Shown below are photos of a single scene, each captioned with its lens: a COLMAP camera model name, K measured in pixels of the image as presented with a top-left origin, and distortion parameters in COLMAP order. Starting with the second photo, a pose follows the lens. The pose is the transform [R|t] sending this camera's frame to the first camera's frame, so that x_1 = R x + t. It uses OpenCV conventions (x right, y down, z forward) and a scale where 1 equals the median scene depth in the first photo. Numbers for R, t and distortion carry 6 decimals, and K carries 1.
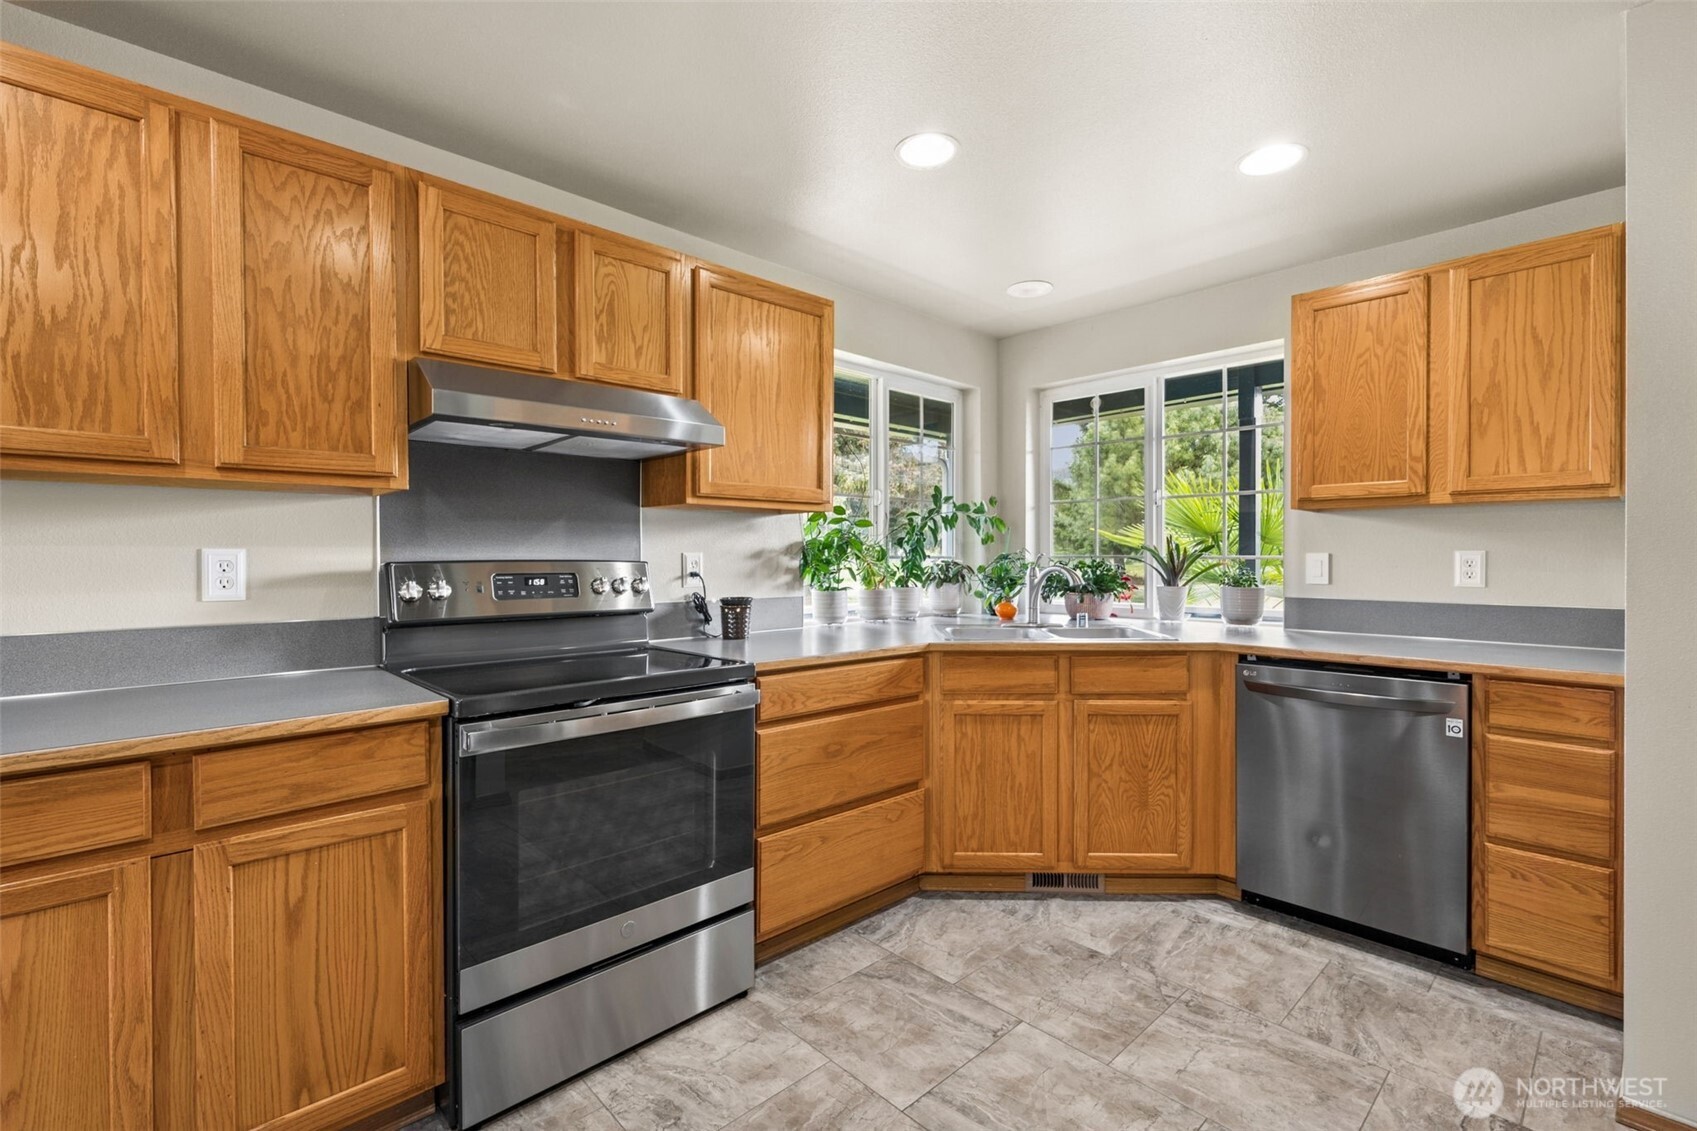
lens RADIAL K [[741.2, 0, 848.5], [0, 741.2, 565.5], [0, 0, 1]] dist [-0.002366, -0.000554]
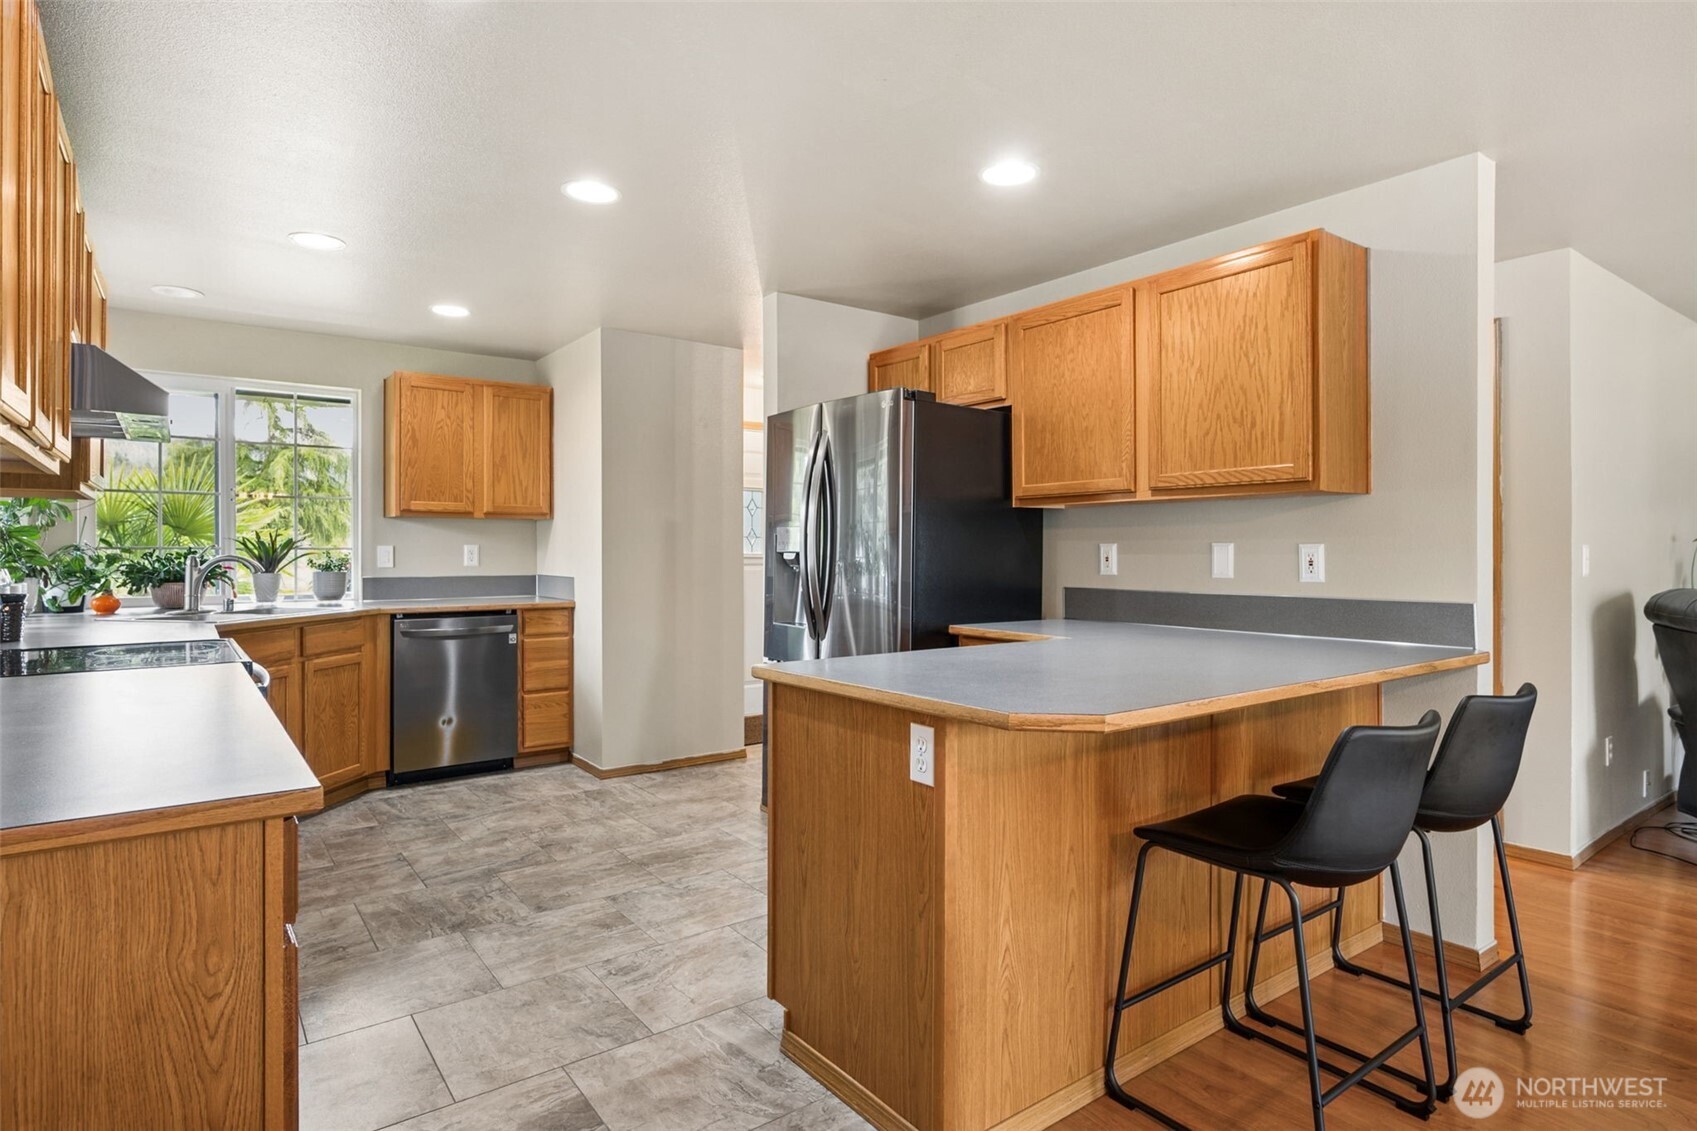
lens RADIAL K [[923.6, 0, 815.1], [0, 923.6, 549.2], [0, 0, 1]] dist [-0.000175, -0.000324]
pose [[0.146355, 0.002596, 0.989229, -1.358547], [0.008753, 0.999954, -0.003919, 0.006010], [-0.989193, 0.009232, 0.146325, -0.112022]]
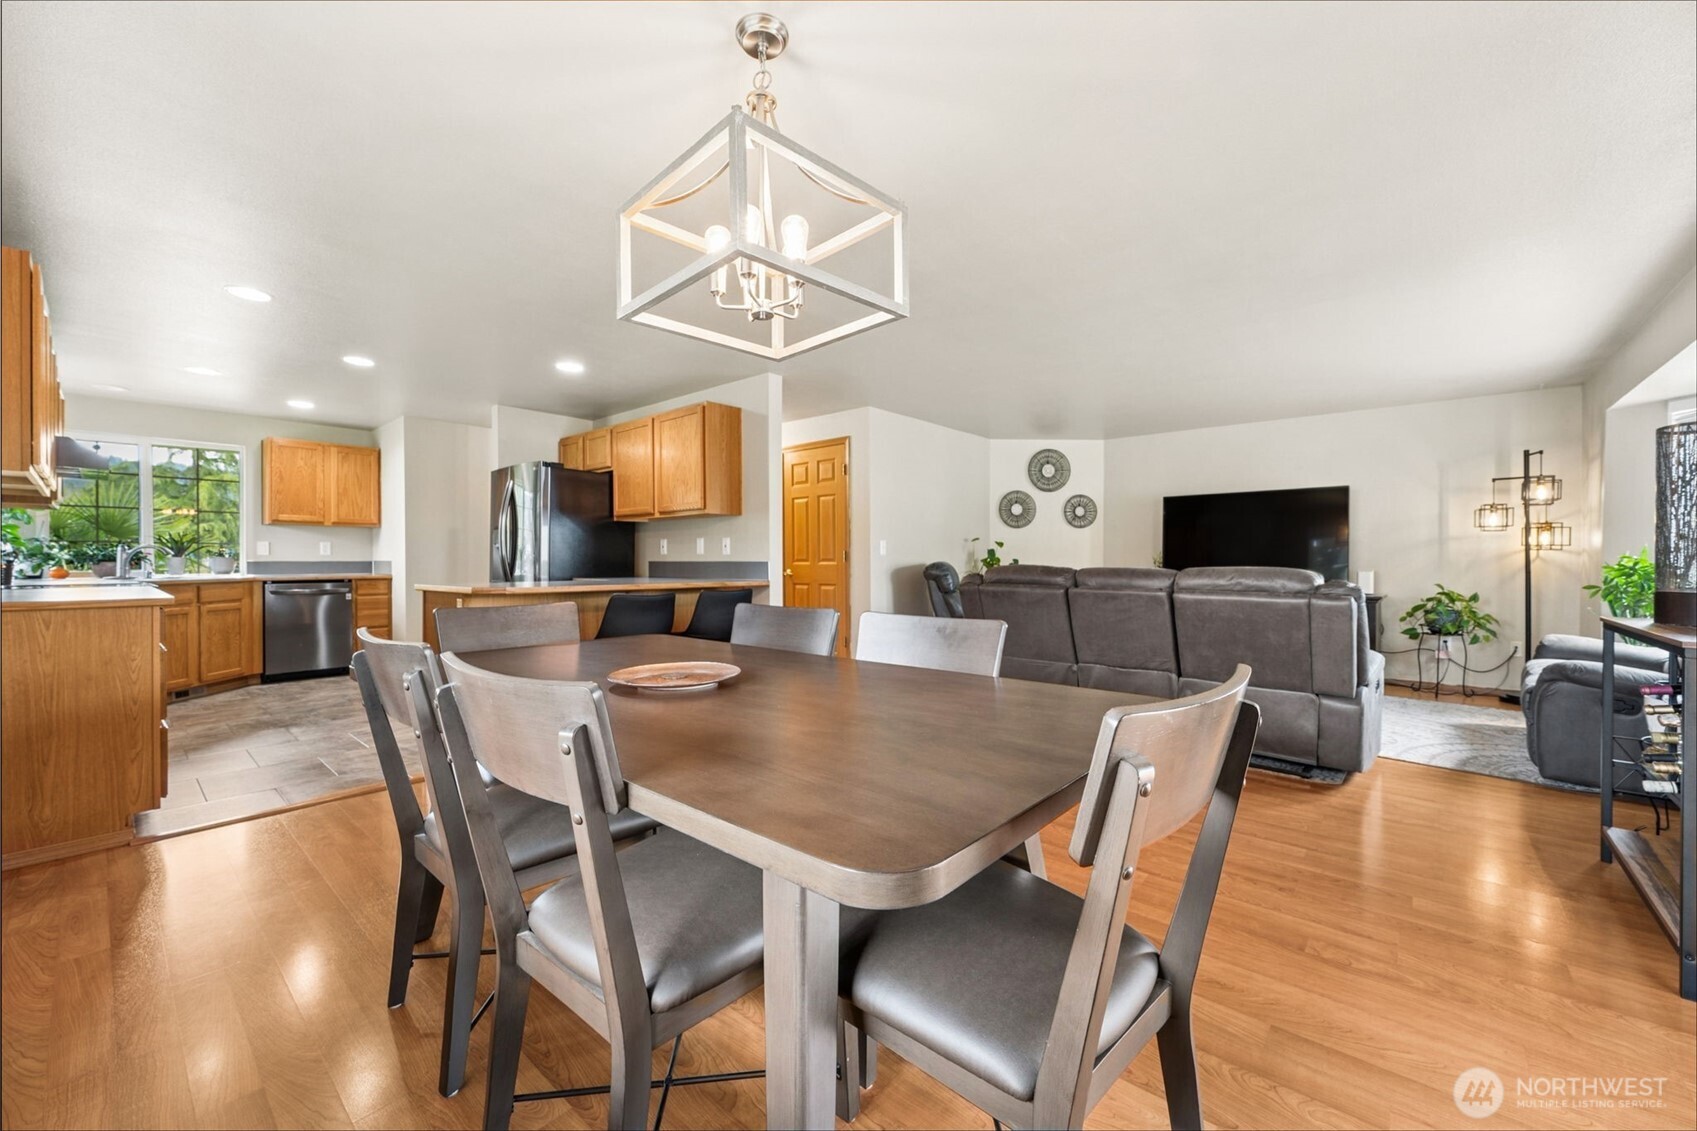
lens RADIAL K [[690.8, 0, 848.5], [0, 690.8, 565.5], [0, 0, 1]] dist [-0.001003, -0.000160]
pose [[-0.073217, -0.004244, 0.997307, -2.257770], [0.010091, 0.999937, 0.004996, 0.088539], [-0.997265, 0.010430, -0.073169, -0.922035]]
